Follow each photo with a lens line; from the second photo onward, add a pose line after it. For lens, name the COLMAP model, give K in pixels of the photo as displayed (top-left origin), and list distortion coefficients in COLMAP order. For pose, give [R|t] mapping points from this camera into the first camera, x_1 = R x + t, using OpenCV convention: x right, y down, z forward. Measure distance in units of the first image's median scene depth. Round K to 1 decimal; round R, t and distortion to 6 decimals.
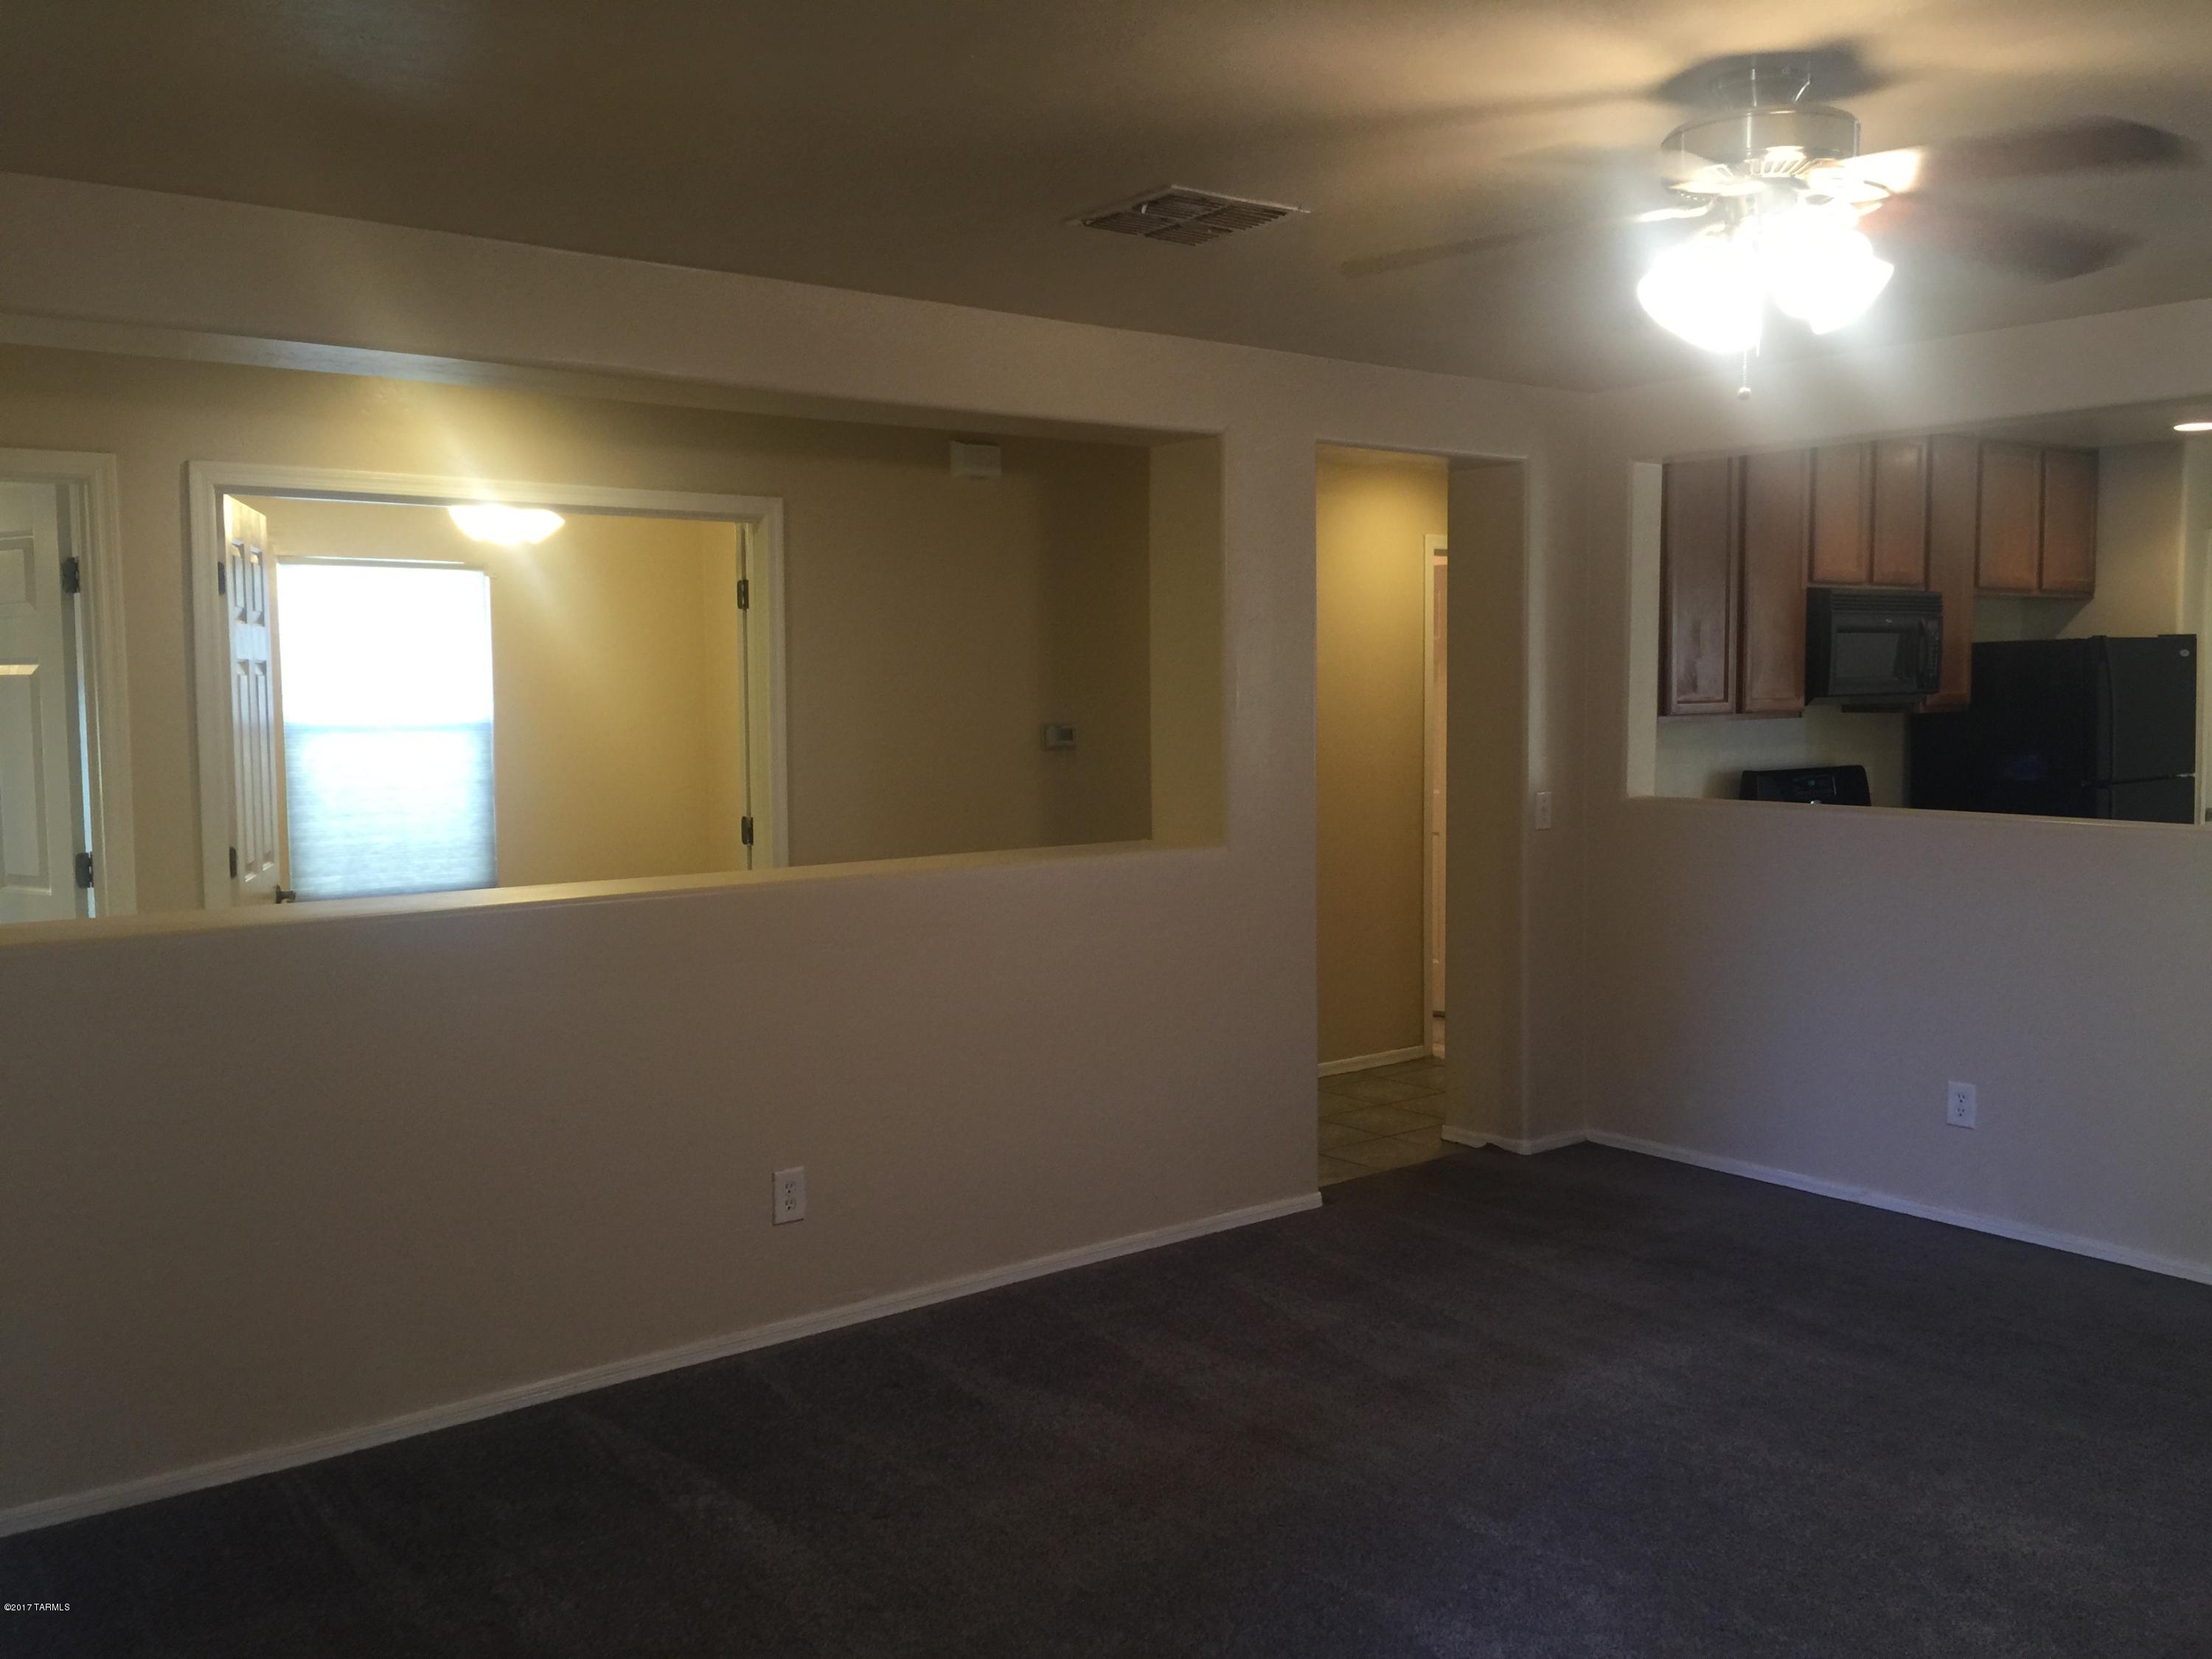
lens RADIAL K [[1905.7, 0, 1098.3], [0, 1905.7, 818.1], [0, 0, 1]] dist [0.078932, -0.126344]
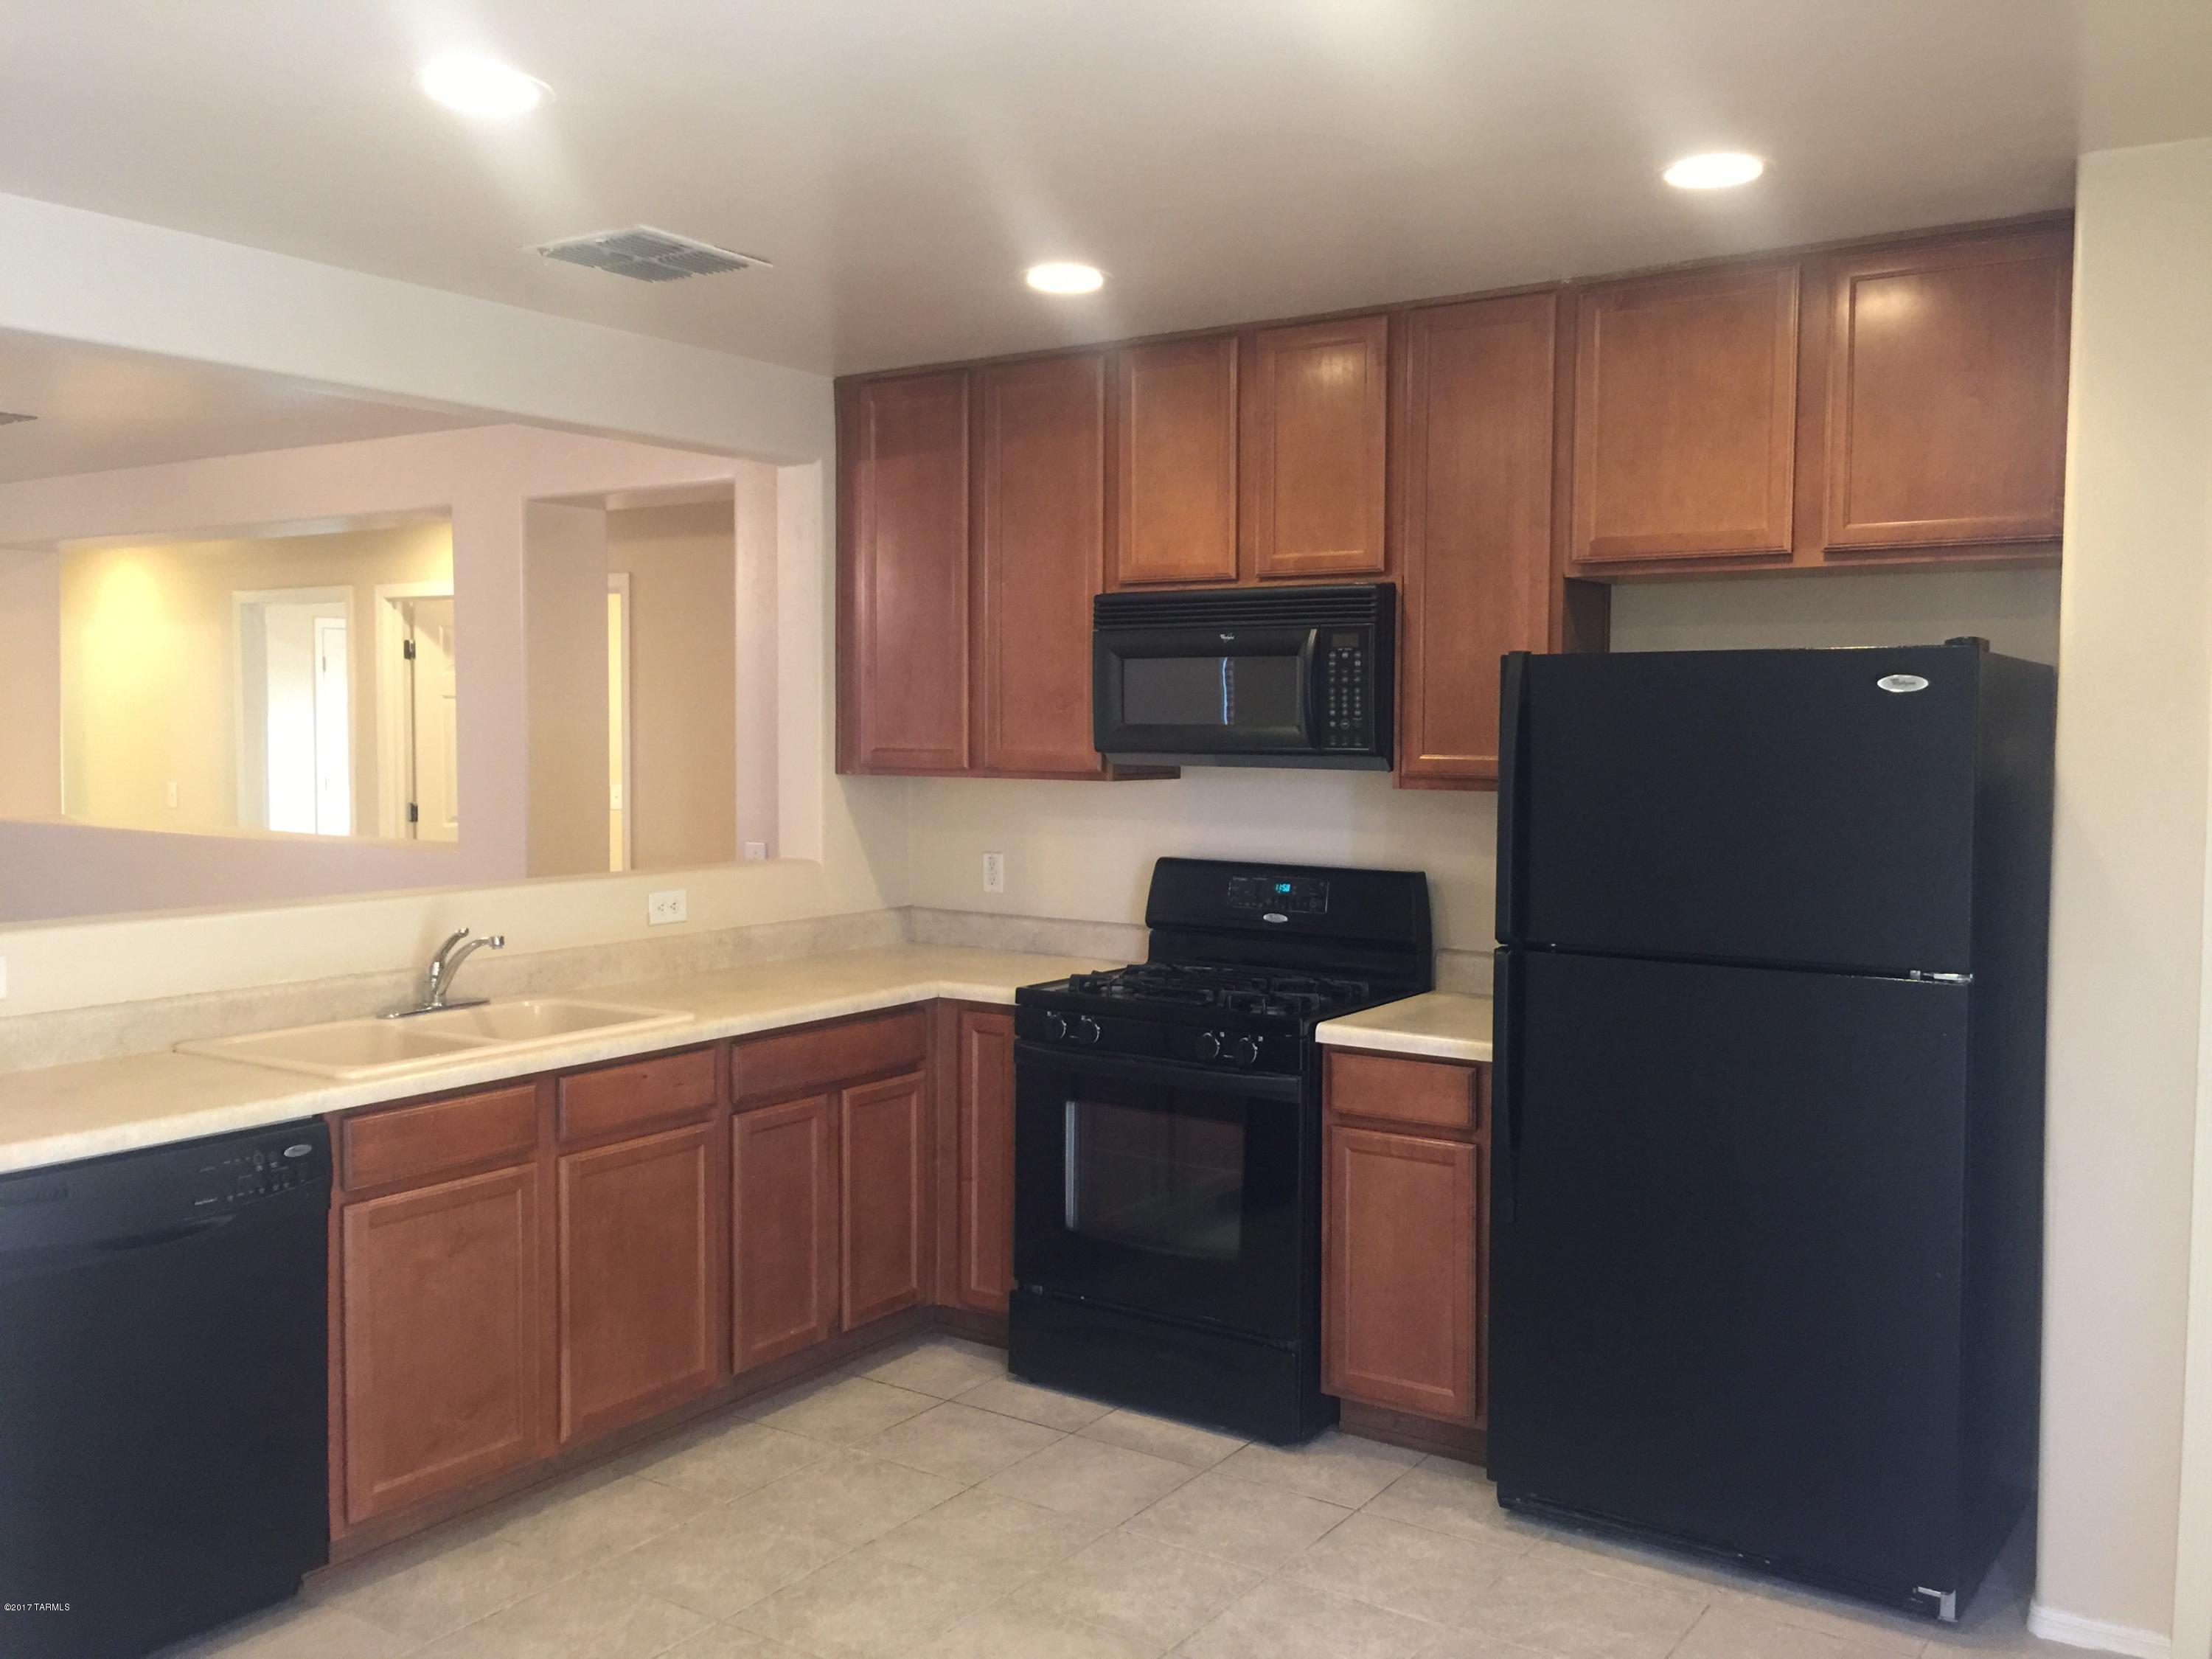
lens RADIAL K [[1905.7, 0, 1126.8], [0, 1905.7, 818.9], [0, 0, 1]] dist [0.078932, -0.126344]
pose [[0.339717, 0.061252, -0.938531, 1.619567], [-0.078184, 0.996262, 0.036720, -0.101146], [0.937272, 0.060904, 0.343236, 1.220308]]
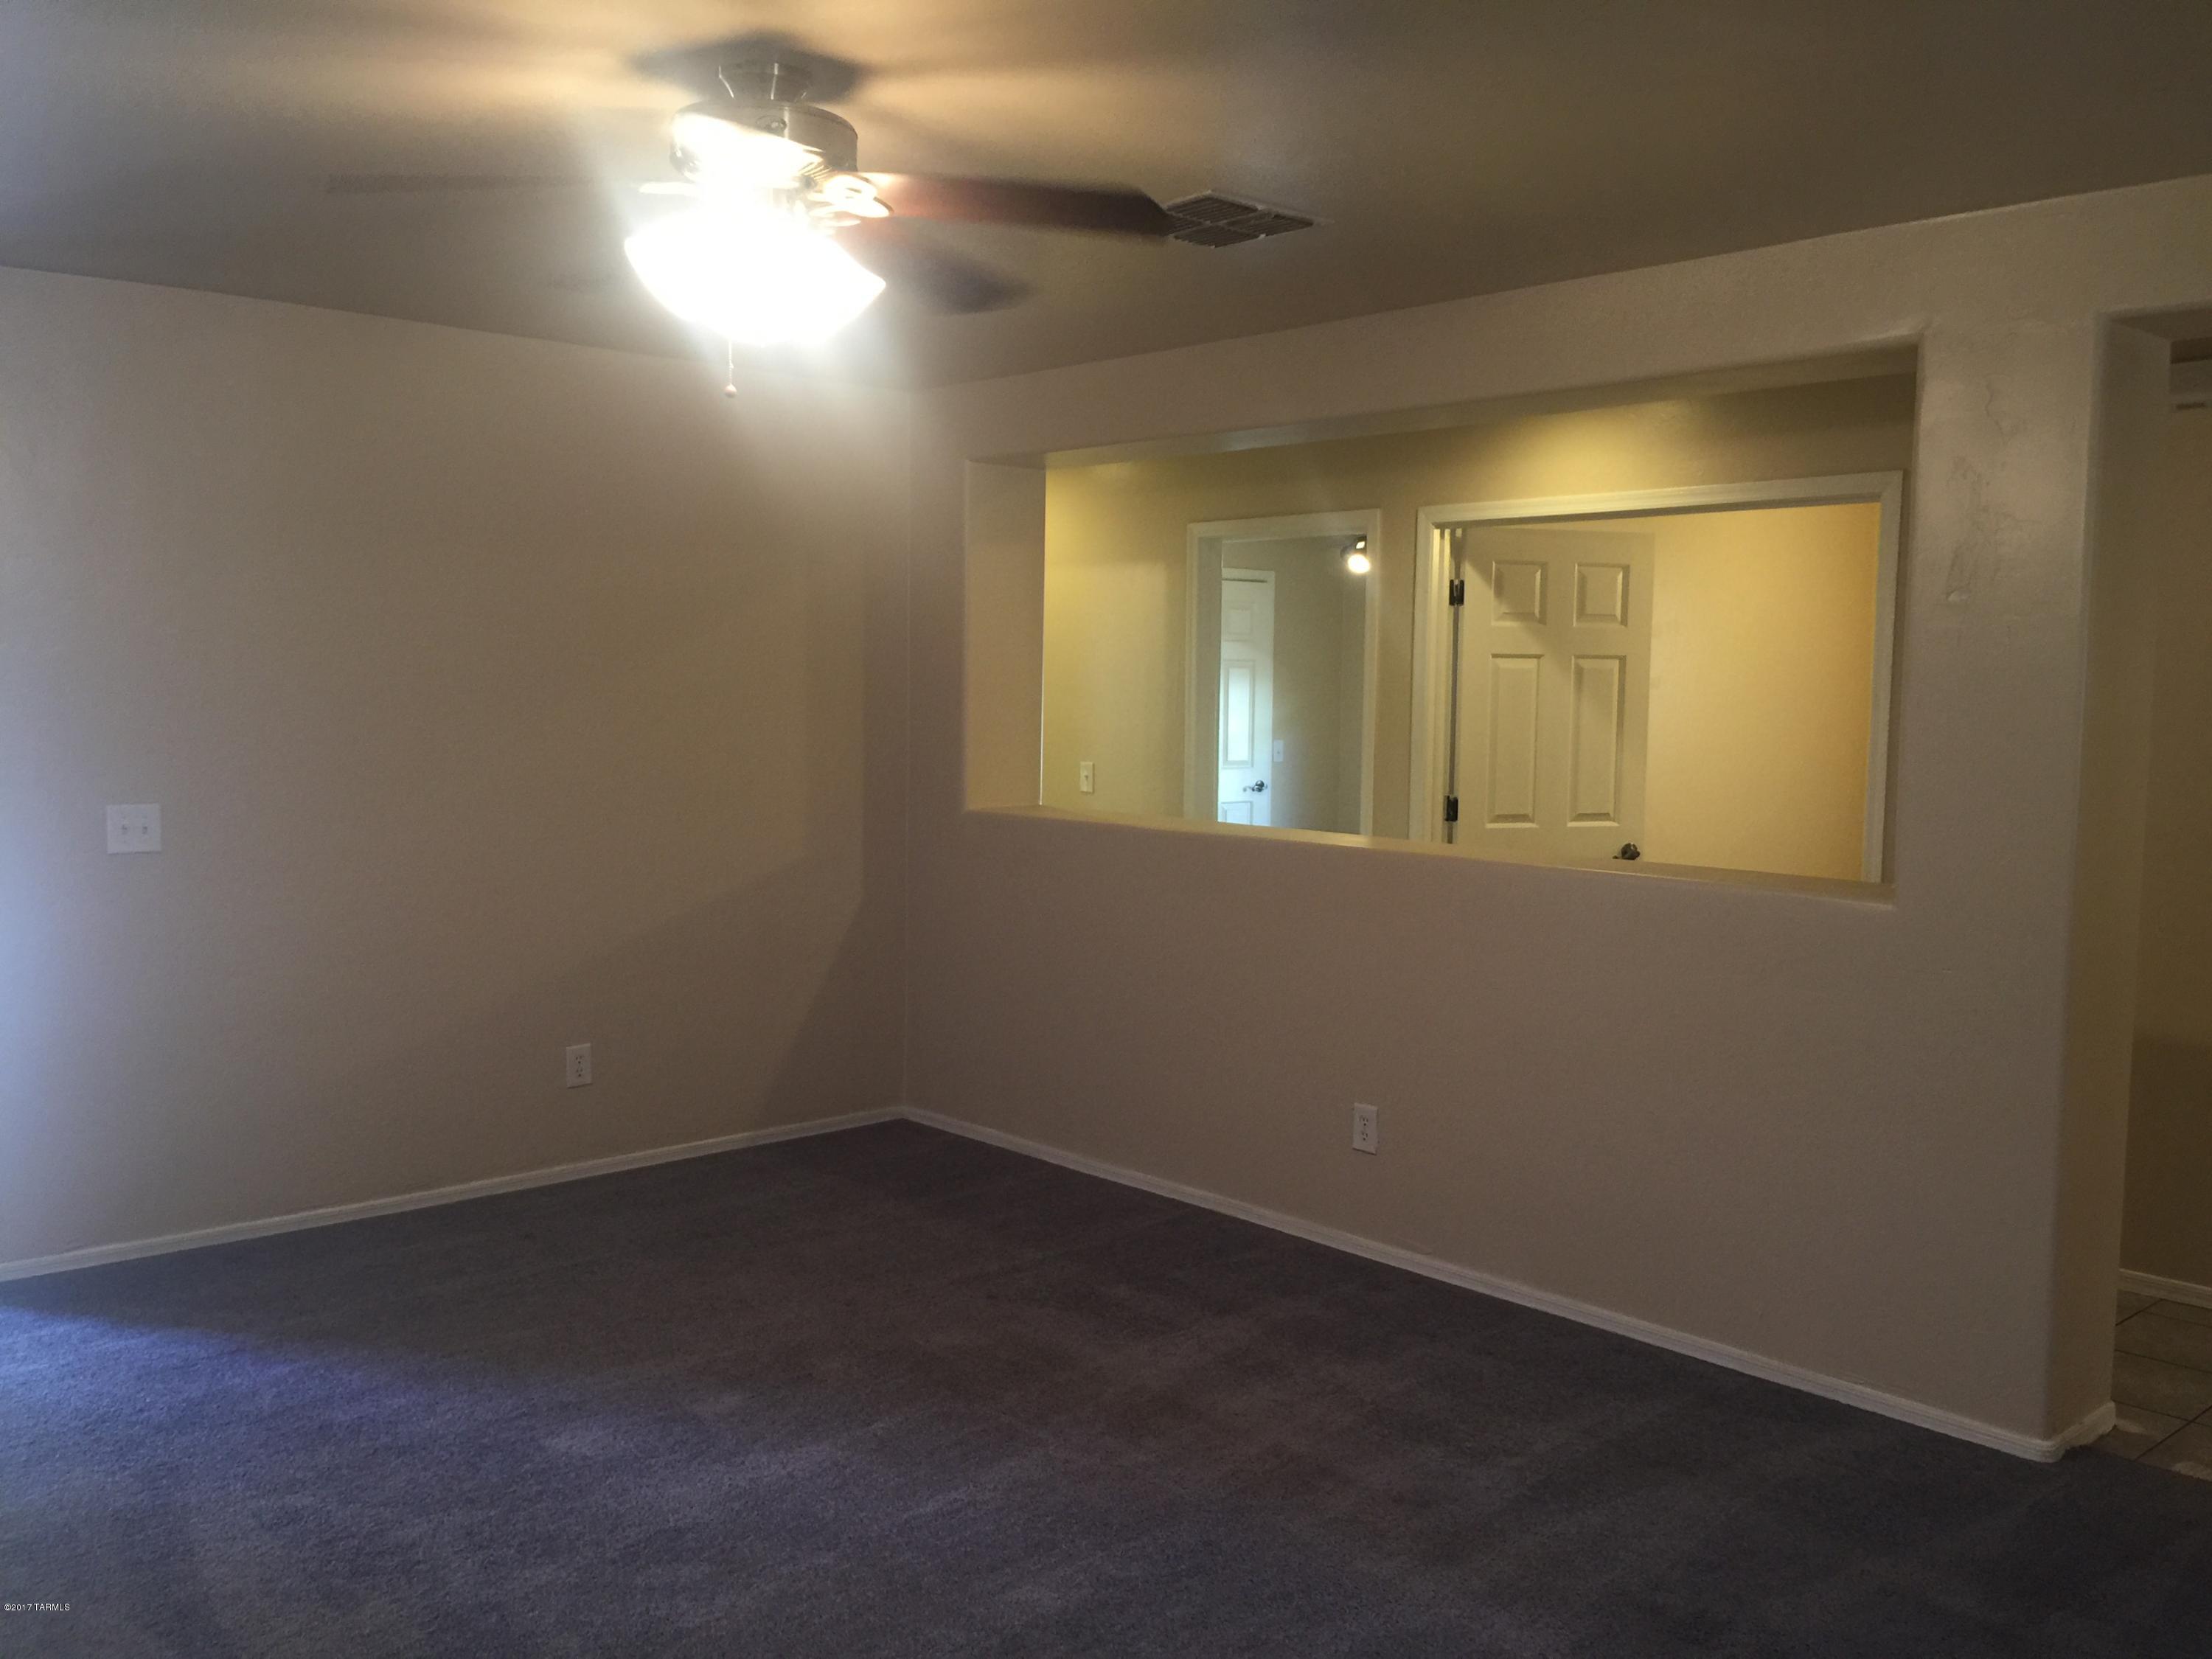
lens RADIAL K [[1905.7, 0, 1125.9], [0, 1905.7, 825.1], [0, 0, 1]] dist [0.078932, -0.126344]
pose [[0.070556, 0.087649, -0.993650, 1.207660], [-0.082136, 0.993260, 0.081782, -0.079015], [0.994120, 0.075844, 0.077280, 0.983837]]
